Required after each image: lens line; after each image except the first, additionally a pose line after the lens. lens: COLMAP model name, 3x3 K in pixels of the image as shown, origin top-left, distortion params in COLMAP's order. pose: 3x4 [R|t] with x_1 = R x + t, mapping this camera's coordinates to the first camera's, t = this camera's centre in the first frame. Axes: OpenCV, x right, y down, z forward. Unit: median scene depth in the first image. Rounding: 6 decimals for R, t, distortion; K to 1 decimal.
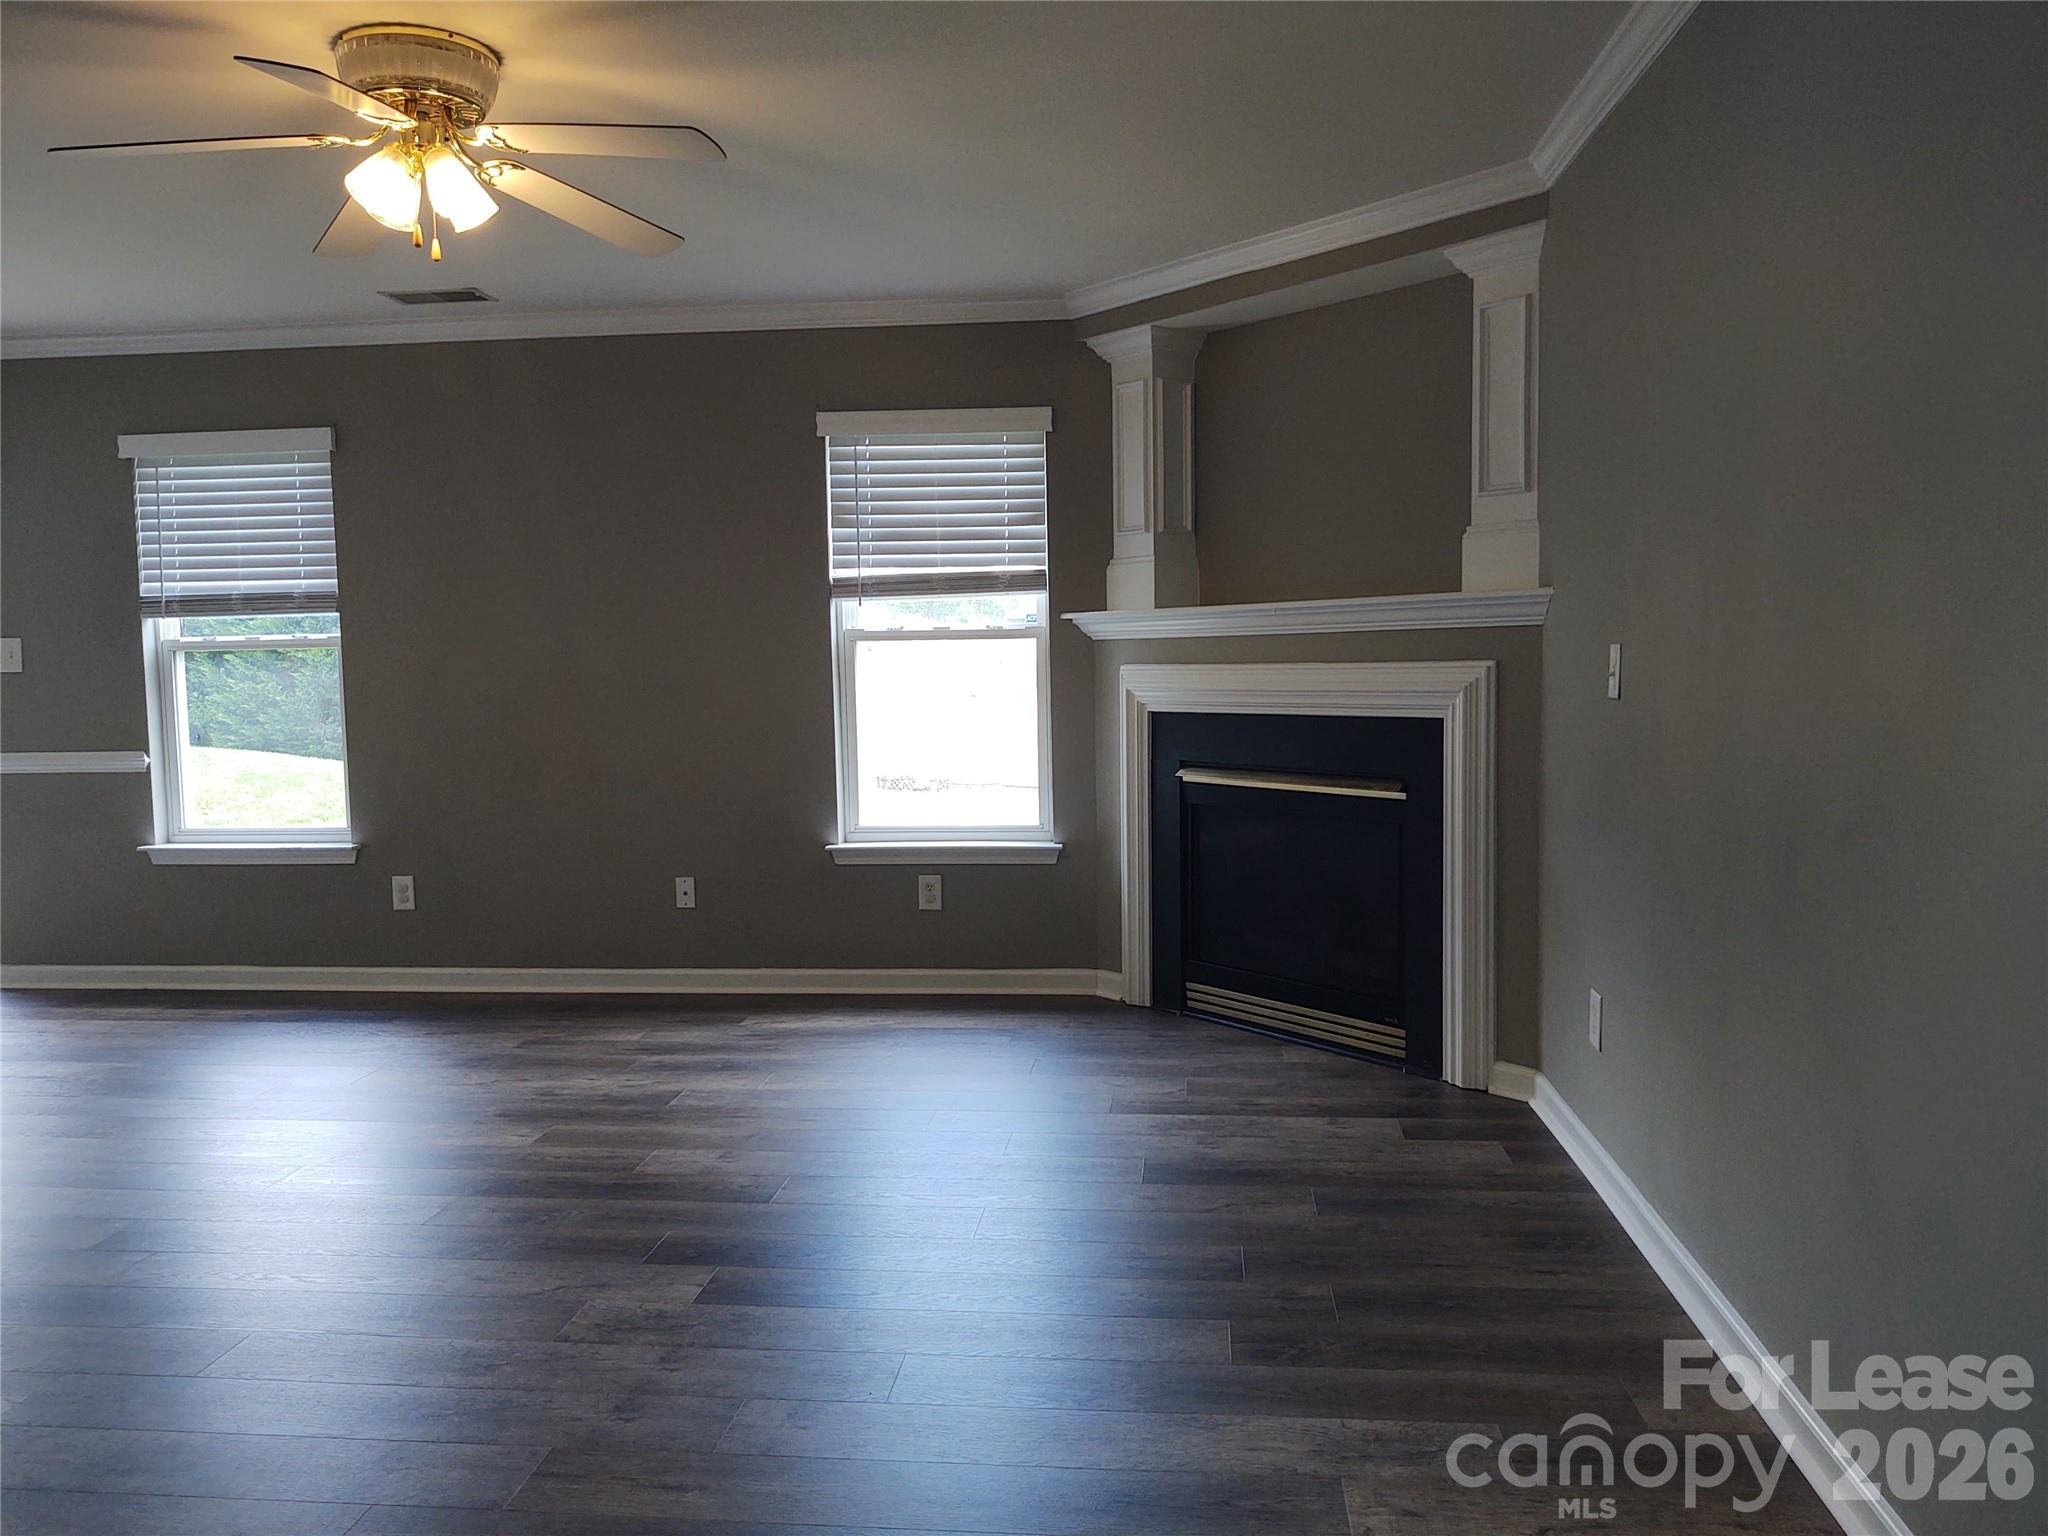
lens RADIAL K [[1518.1, 0, 1024.0], [0, 1518.1, 768.0], [0, 0, 1]] dist [0.006829, -0.034819]
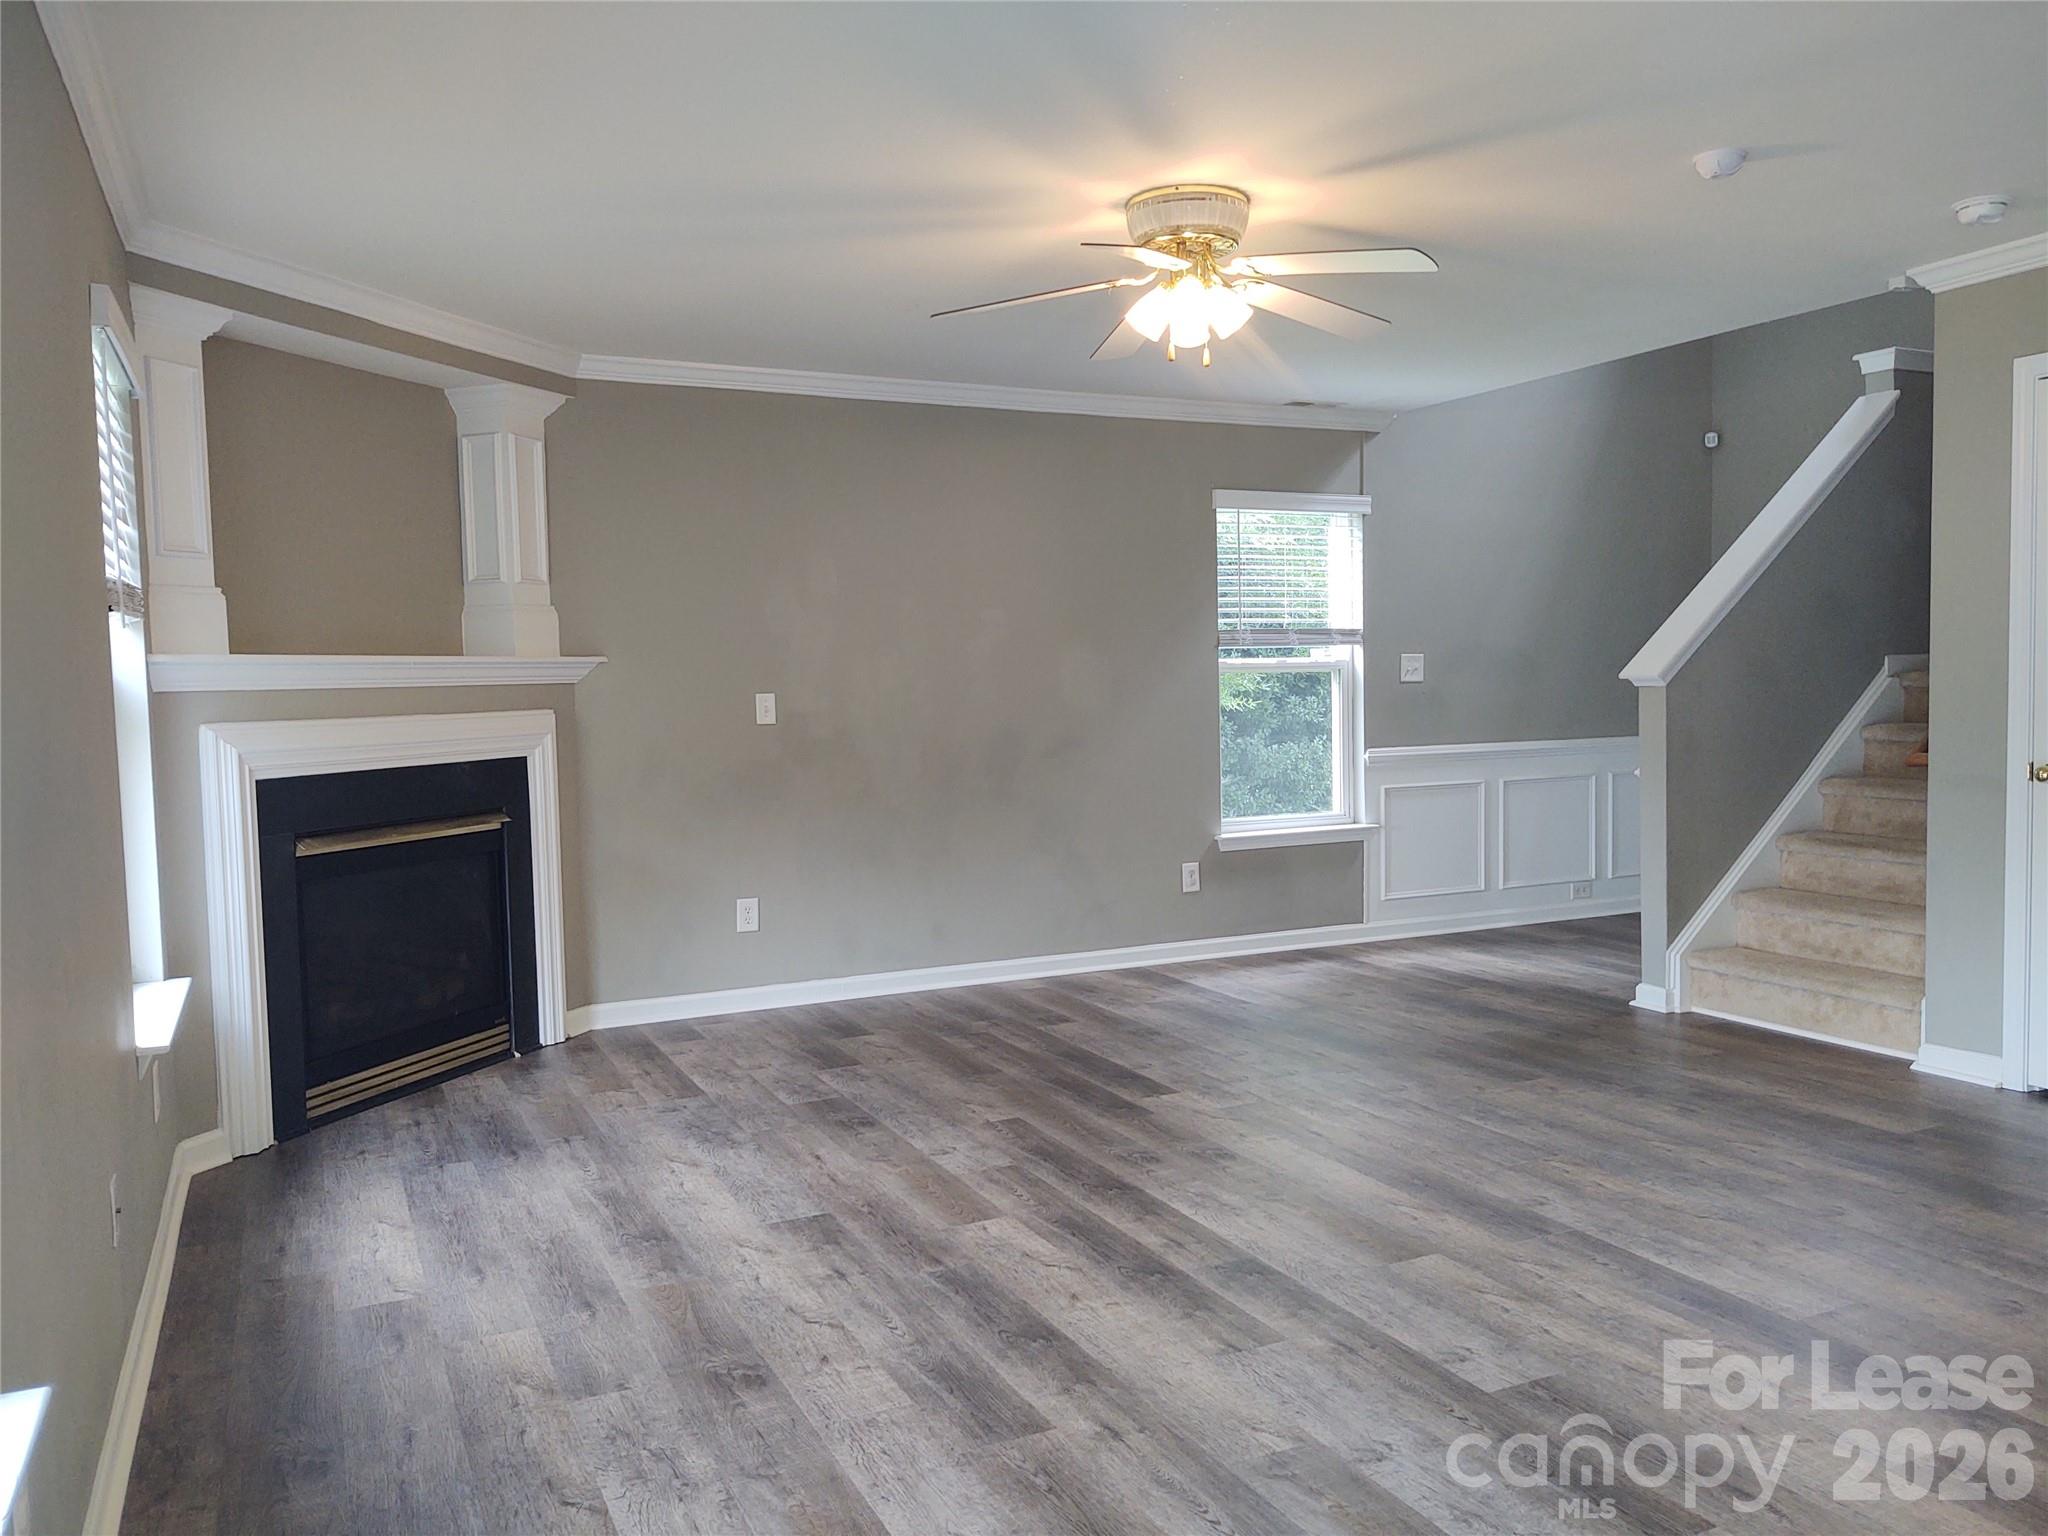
lens RADIAL K [[1581.1, 0, 1024.0], [0, 1581.1, 768.0], [0, 0, 1]] dist [-0.001344, -0.036742]
pose [[-0.515979, -0.015905, 0.856454, -1.655029], [0.097622, 0.992222, 0.077239, -0.132782], [-0.851020, 0.123463, -0.510413, 2.090156]]
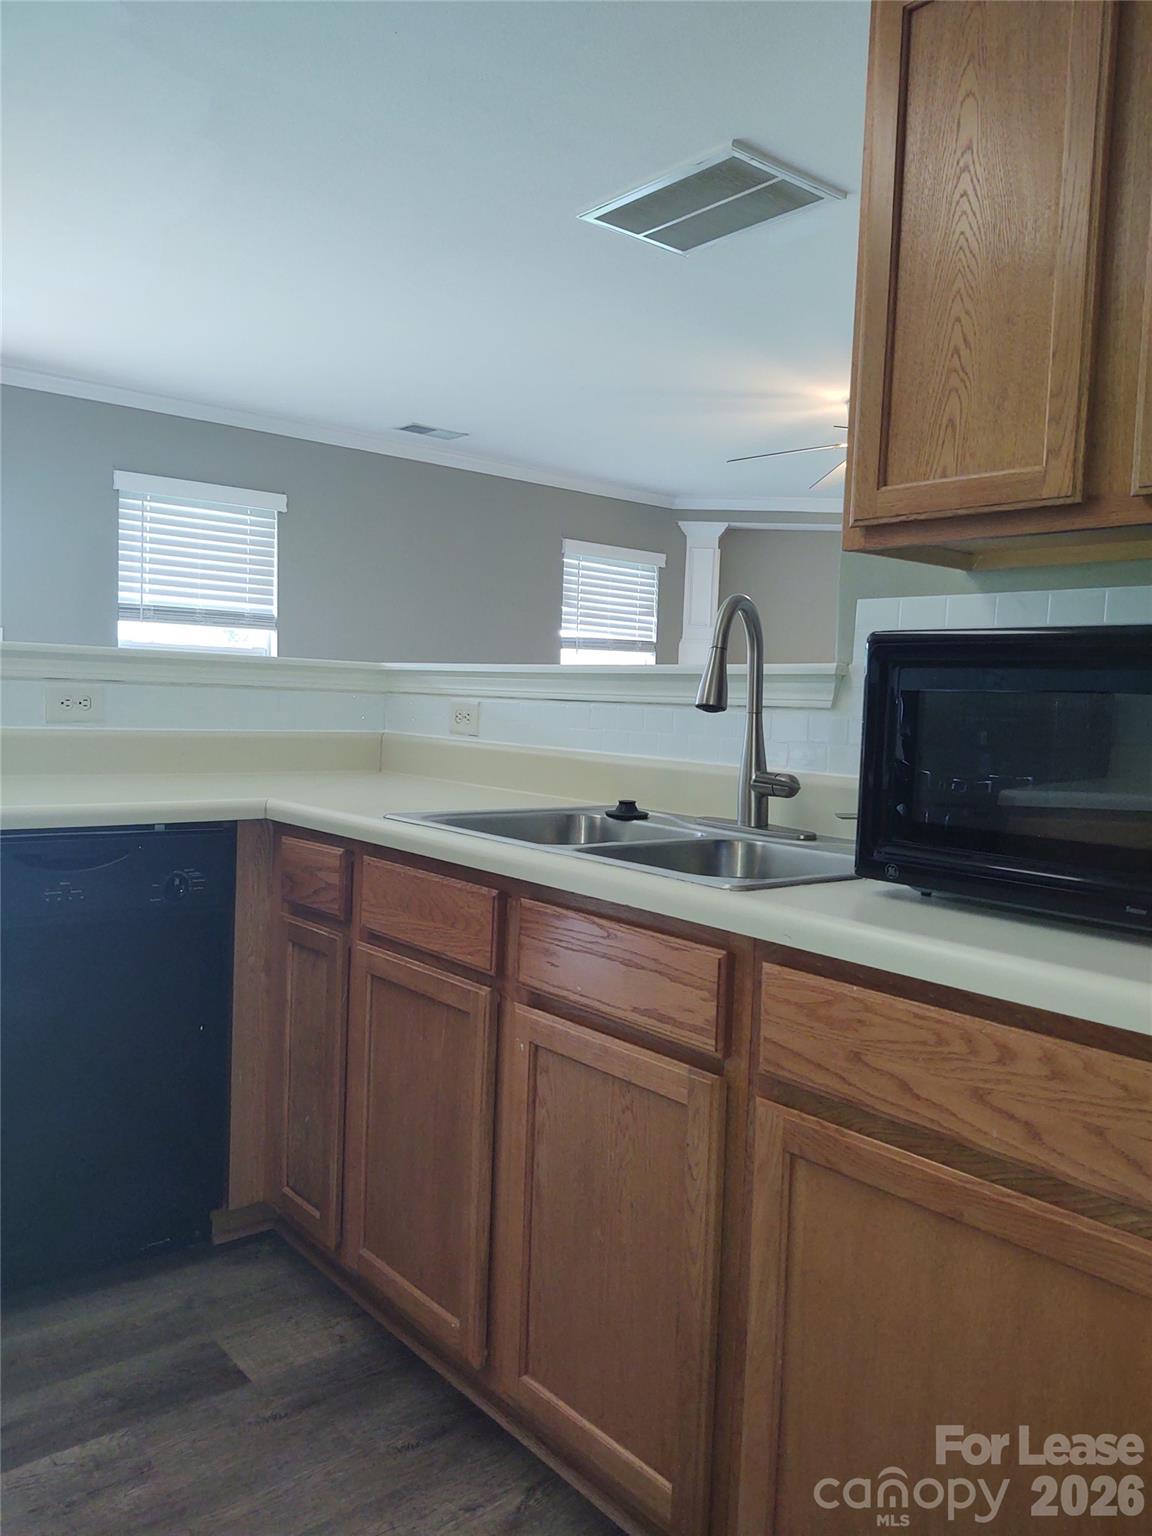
lens RADIAL K [[1185.8, 0, 576.0], [0, 1185.8, 768.0], [0, 0, 1]] dist [-0.001344, -0.036742]
pose [[0.692599, -0.001570, 0.721322, -1.021450], [-0.003382, 0.999980, 0.005424, 0.014103], [-0.721315, -0.006196, 0.692579, 0.068759]]
